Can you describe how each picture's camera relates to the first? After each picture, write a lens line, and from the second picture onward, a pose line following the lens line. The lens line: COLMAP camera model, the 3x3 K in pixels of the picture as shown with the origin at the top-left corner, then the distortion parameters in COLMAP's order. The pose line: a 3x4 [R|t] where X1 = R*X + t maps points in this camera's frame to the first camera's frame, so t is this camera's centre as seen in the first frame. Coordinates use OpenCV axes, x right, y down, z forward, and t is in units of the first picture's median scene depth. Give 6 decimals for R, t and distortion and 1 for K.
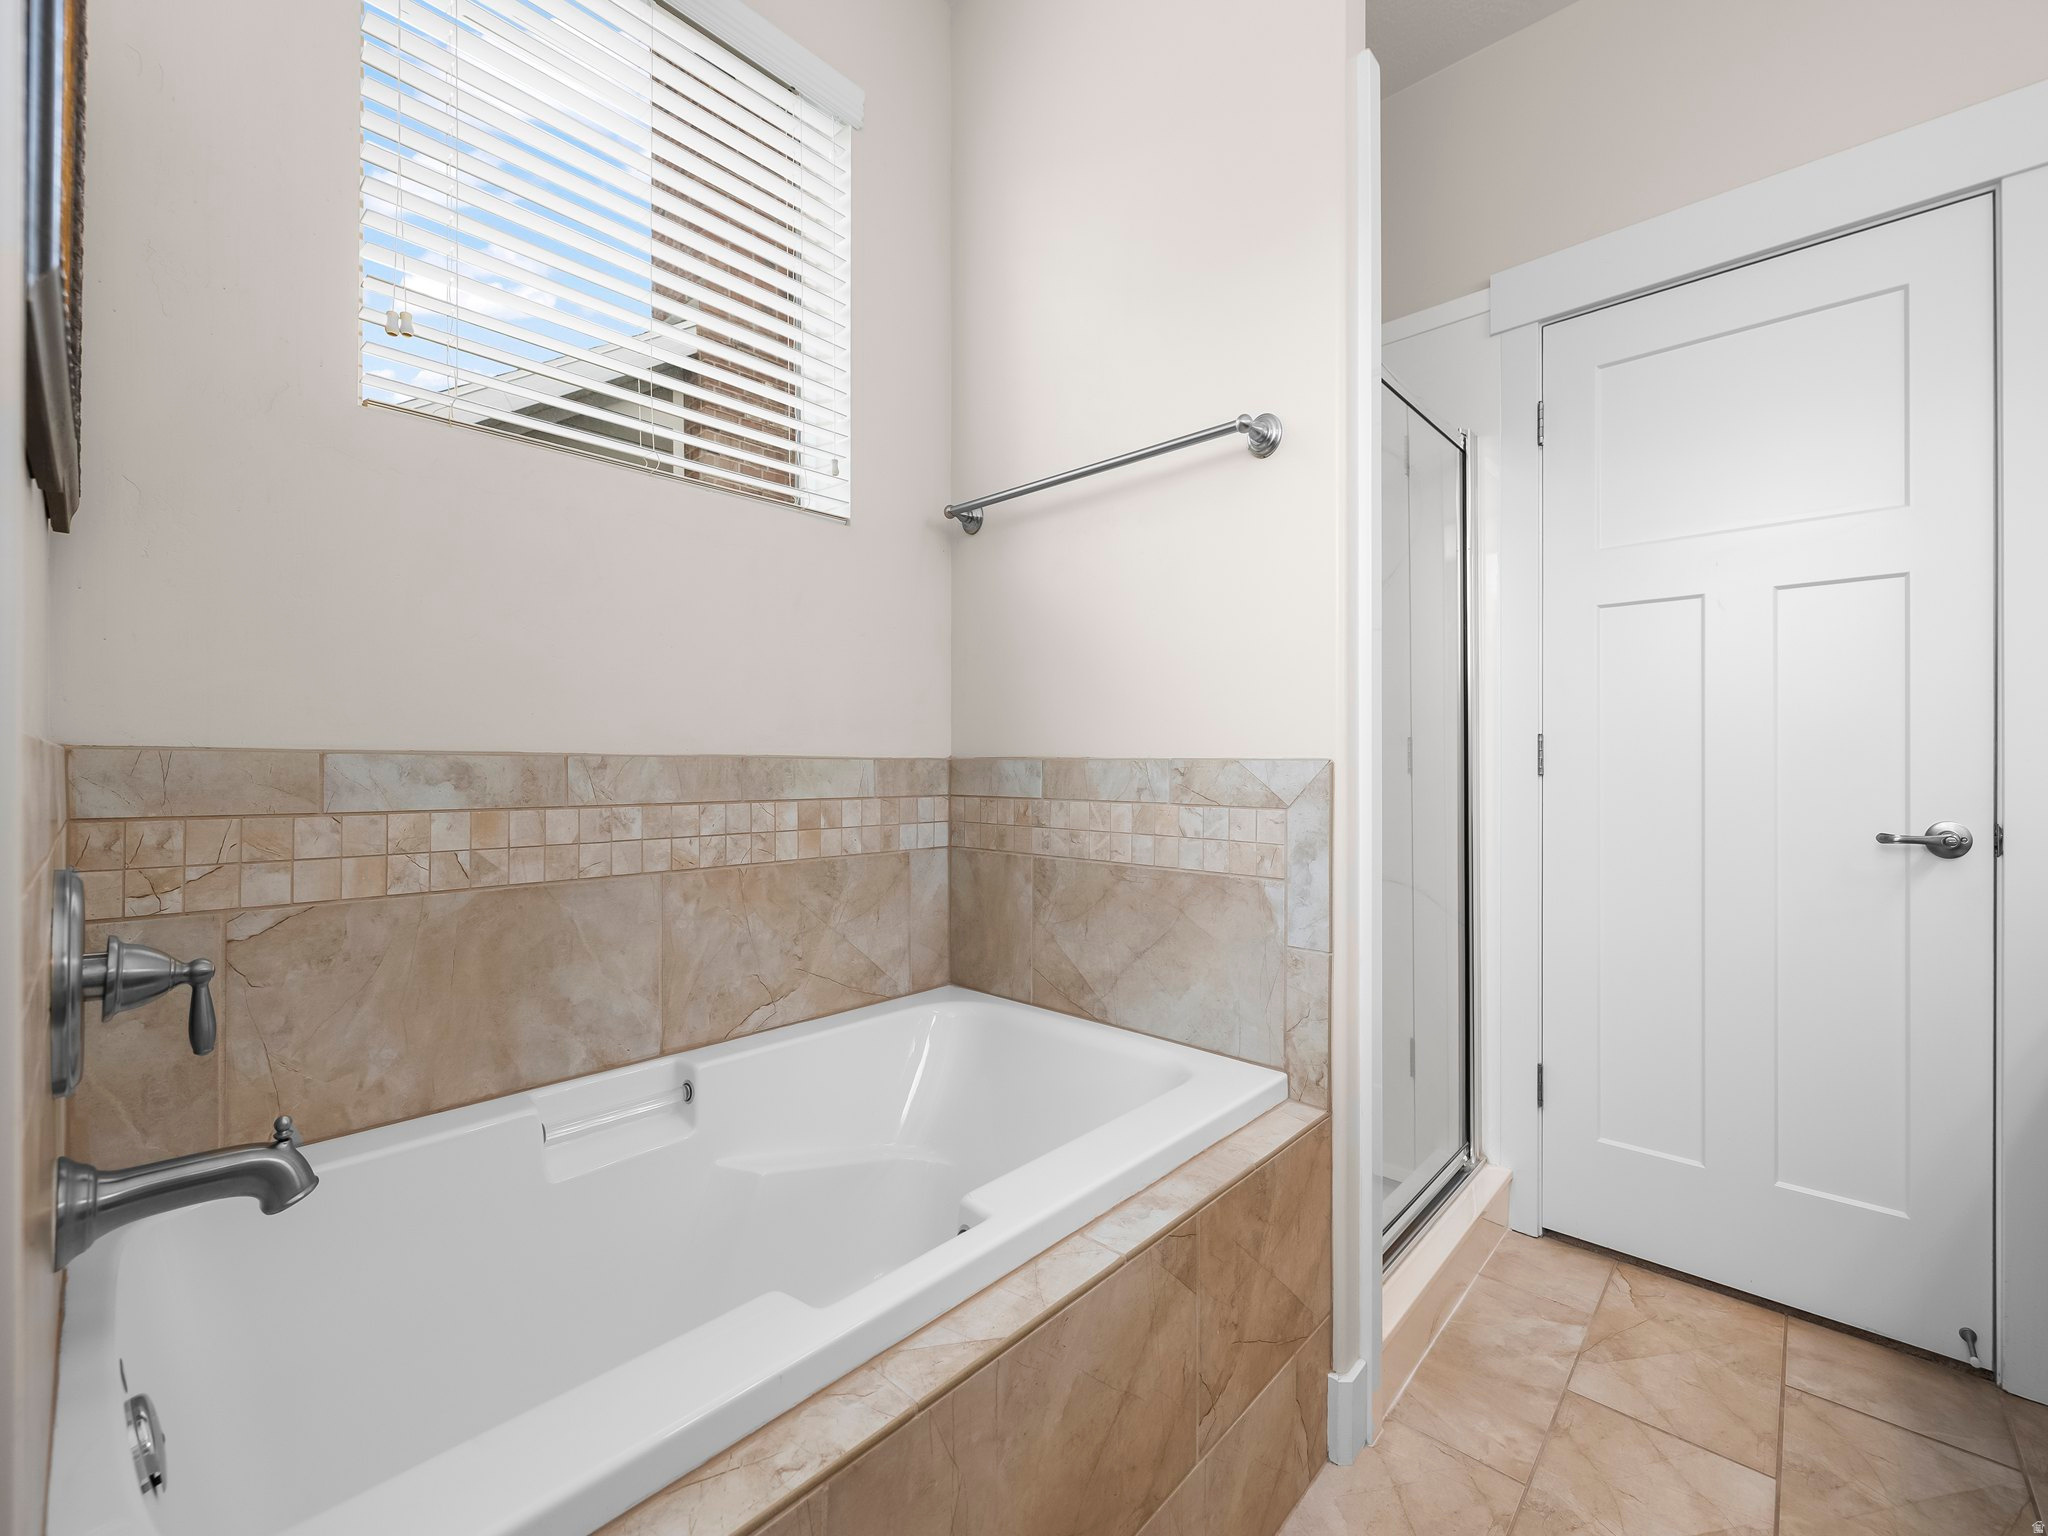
lens RADIAL K [[859.6, 0, 1014.8], [0, 859.6, 756.0], [0, 0, 1]] dist [-0.003053, 0.000483]
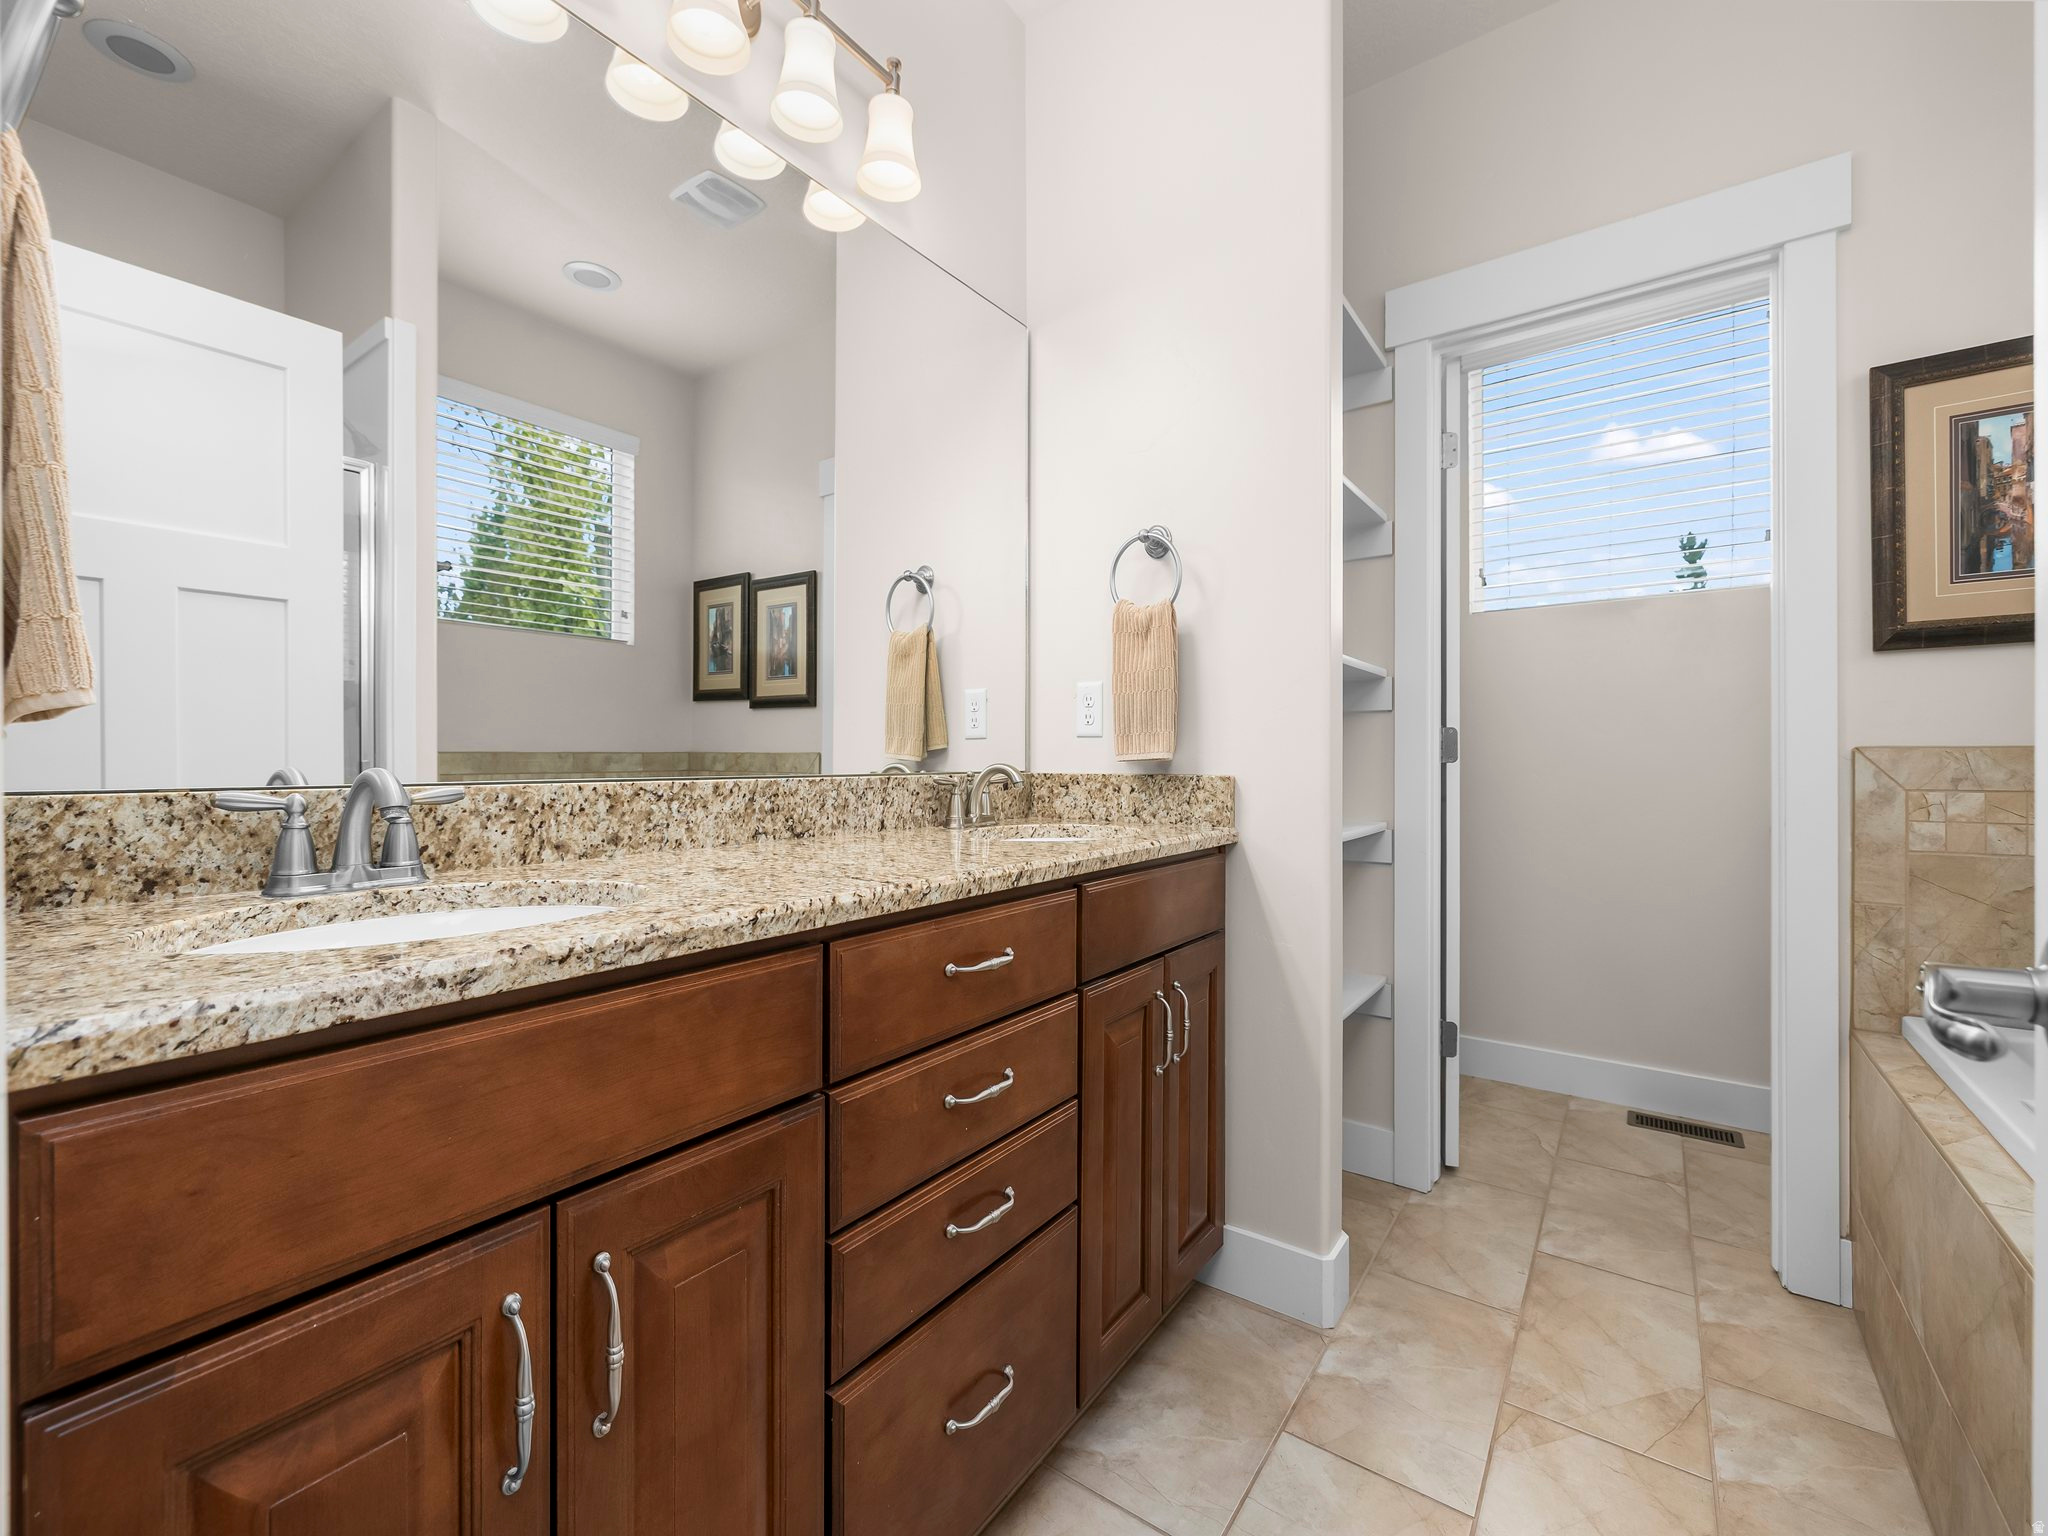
lens RADIAL K [[859.6, 0, 1029.4], [0, 859.6, 763.9], [0, 0, 1]] dist [-0.003053, 0.000483]
pose [[-0.991273, -0.003230, -0.131789, 1.242826], [-0.002751, 0.999989, -0.003814, 0.030522], [0.131800, -0.003418, -0.991270, 1.619077]]
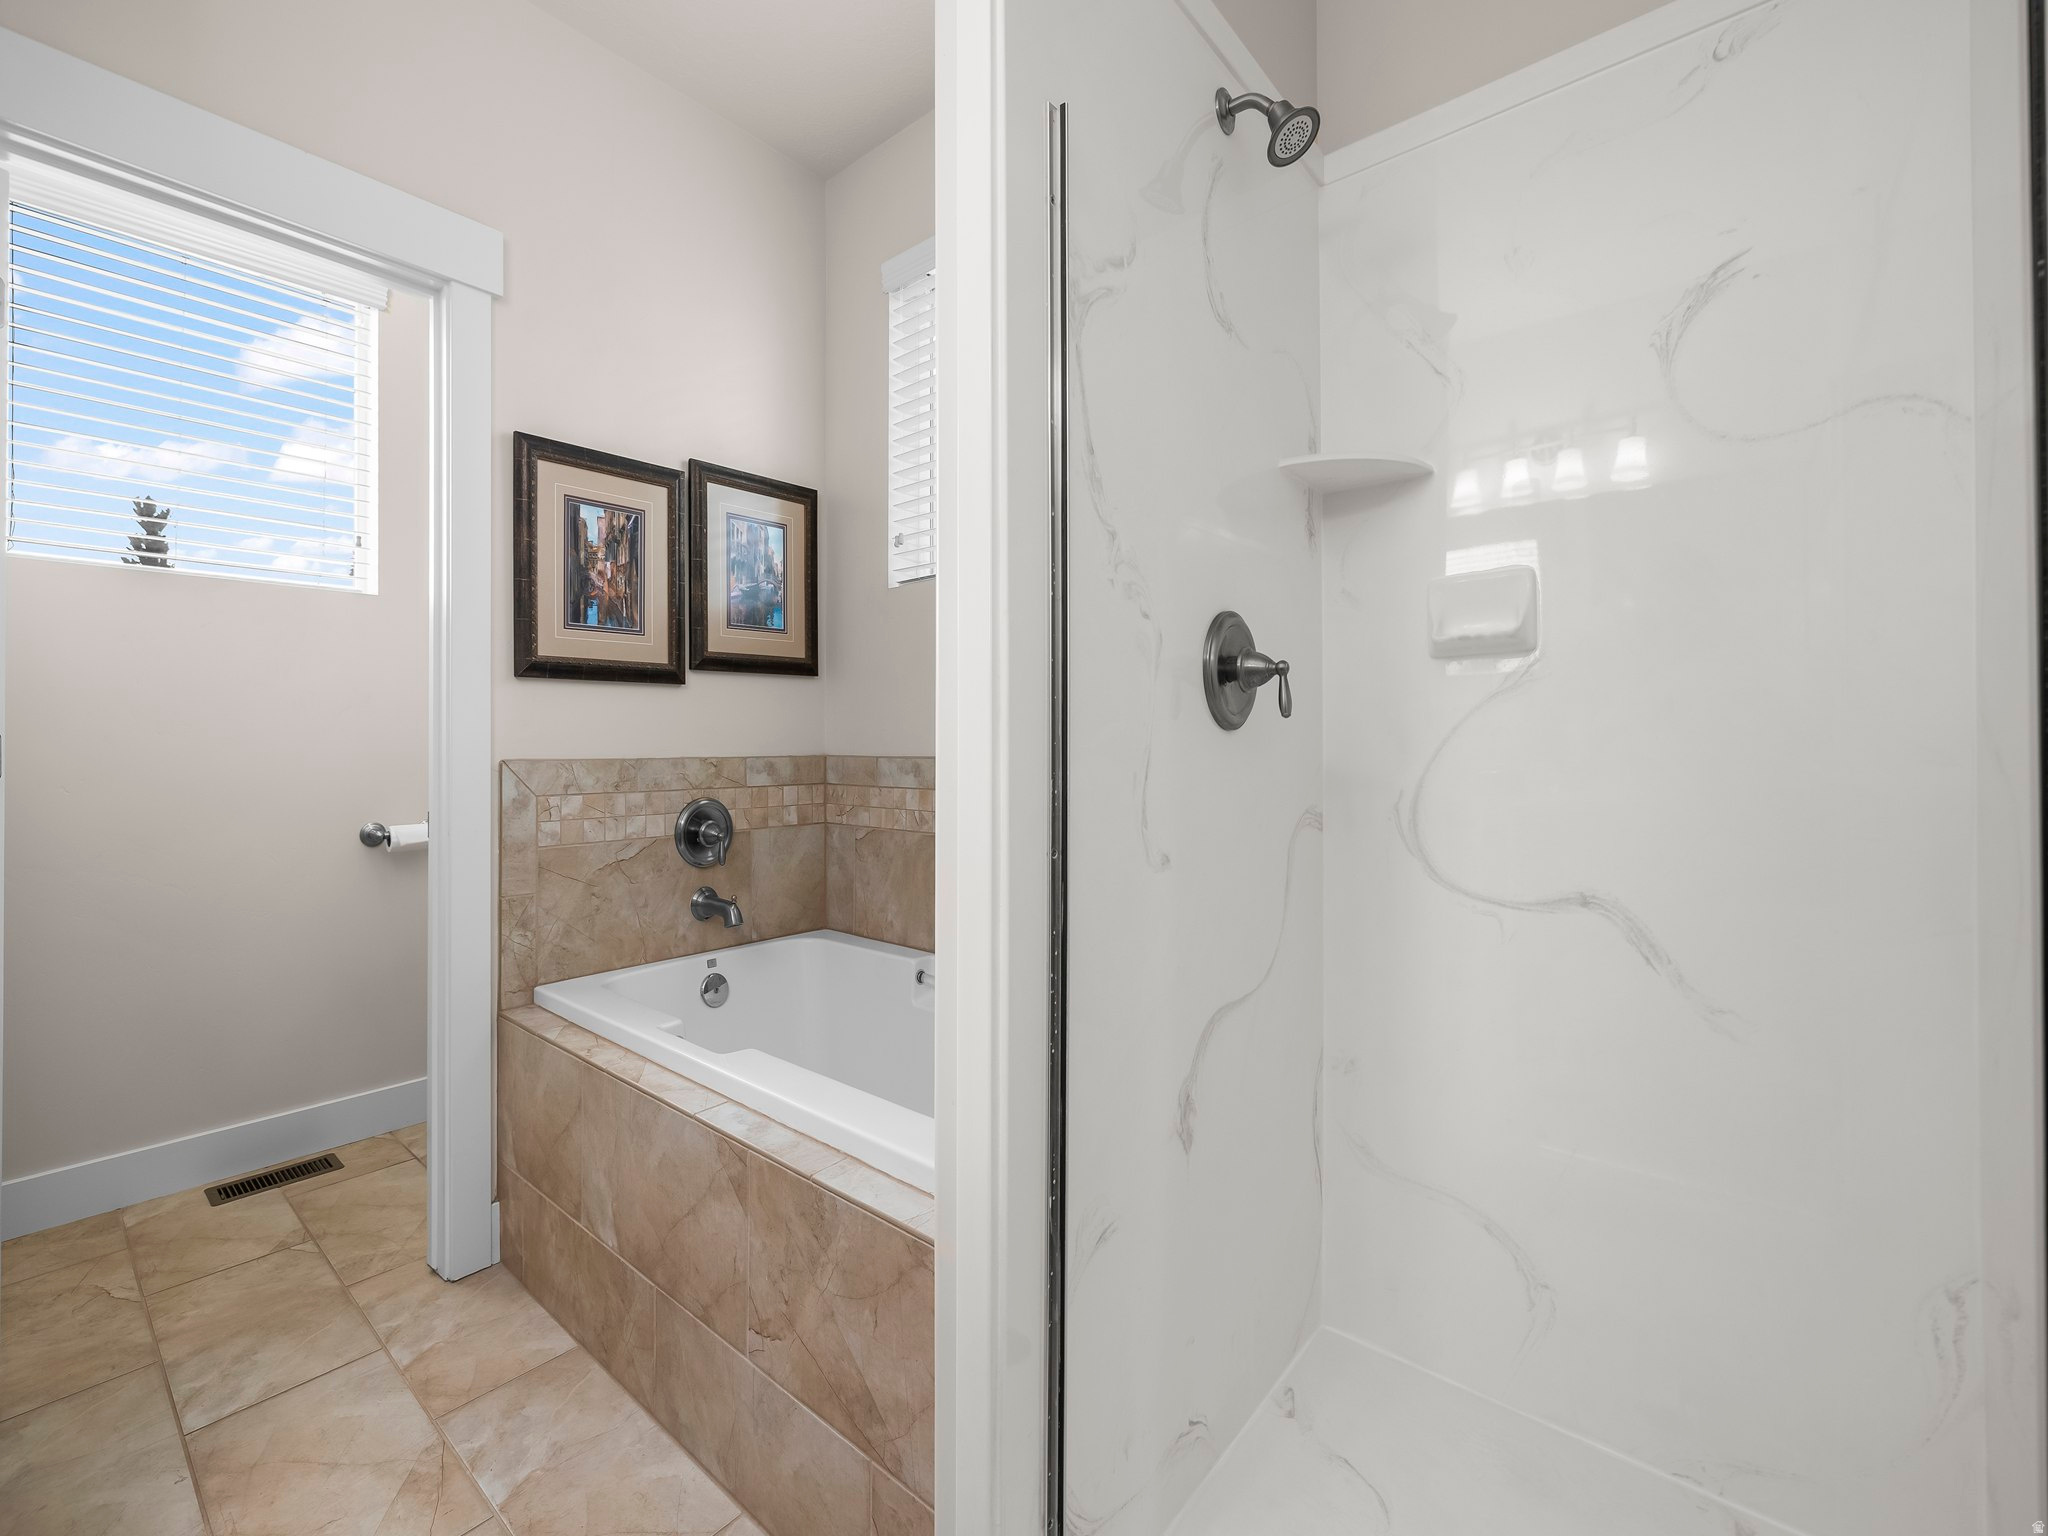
lens RADIAL K [[859.6, 0, 1005.8], [0, 859.6, 742.6], [0, 0, 1]] dist [-0.003053, 0.000483]
pose [[0.041706, -0.011755, -0.999061, 1.347740], [0.010120, 0.999884, -0.011342, -0.013761], [0.999079, -0.009637, 0.041820, 1.243465]]
